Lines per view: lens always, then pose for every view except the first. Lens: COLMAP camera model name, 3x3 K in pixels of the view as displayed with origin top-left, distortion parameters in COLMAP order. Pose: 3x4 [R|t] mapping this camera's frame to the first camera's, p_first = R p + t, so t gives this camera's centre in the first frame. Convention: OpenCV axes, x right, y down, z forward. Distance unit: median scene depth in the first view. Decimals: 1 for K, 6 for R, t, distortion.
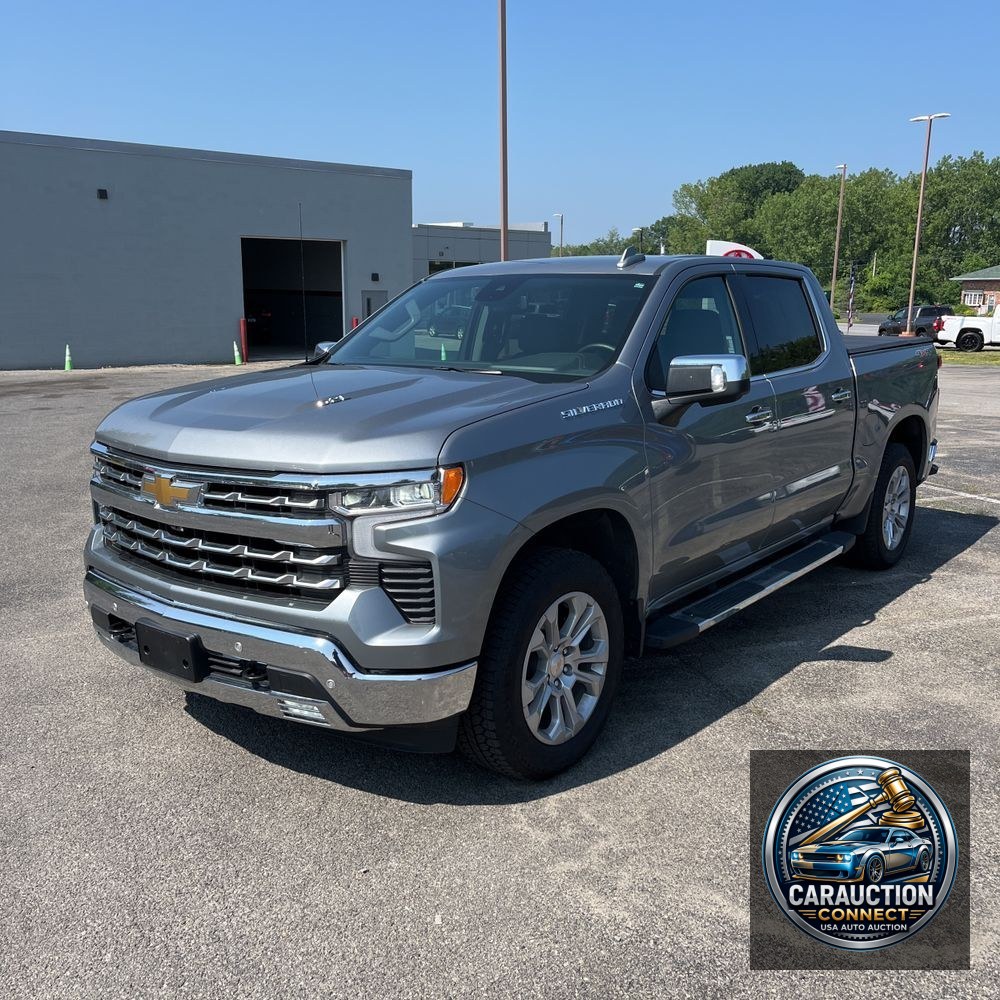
lens RADIAL K [[1011.6, 0, 505.4], [0, 1011.6, 500.5], [0, 0, 1]] dist [0.010203, 0.000000]
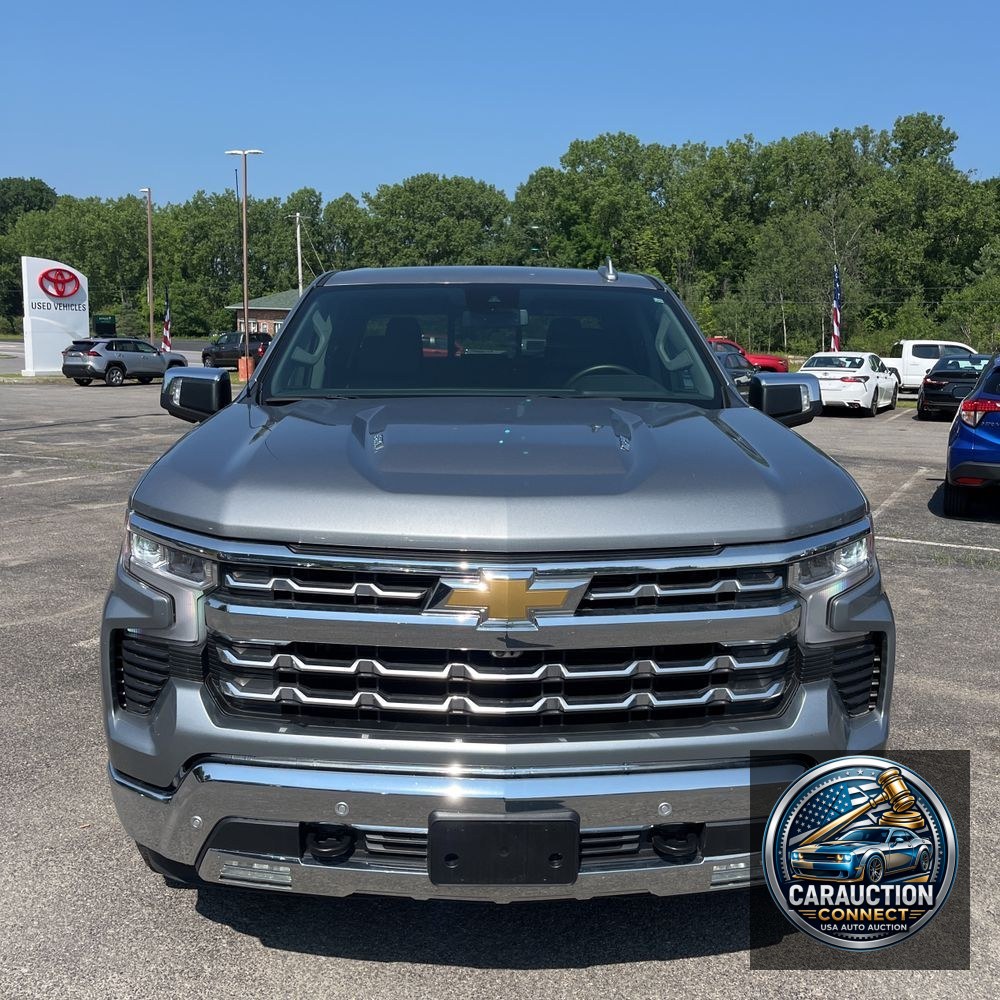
lens RADIAL K [[1011.6, 0, 499.3], [0, 1011.6, 505.1], [0, 0, 1]] dist [0.010203, 0.000000]
pose [[0.782240, -0.091930, 0.616157, -0.649750], [0.104268, 0.994421, 0.015993, -0.070702], [-0.614190, 0.051735, 0.787461, 0.449402]]
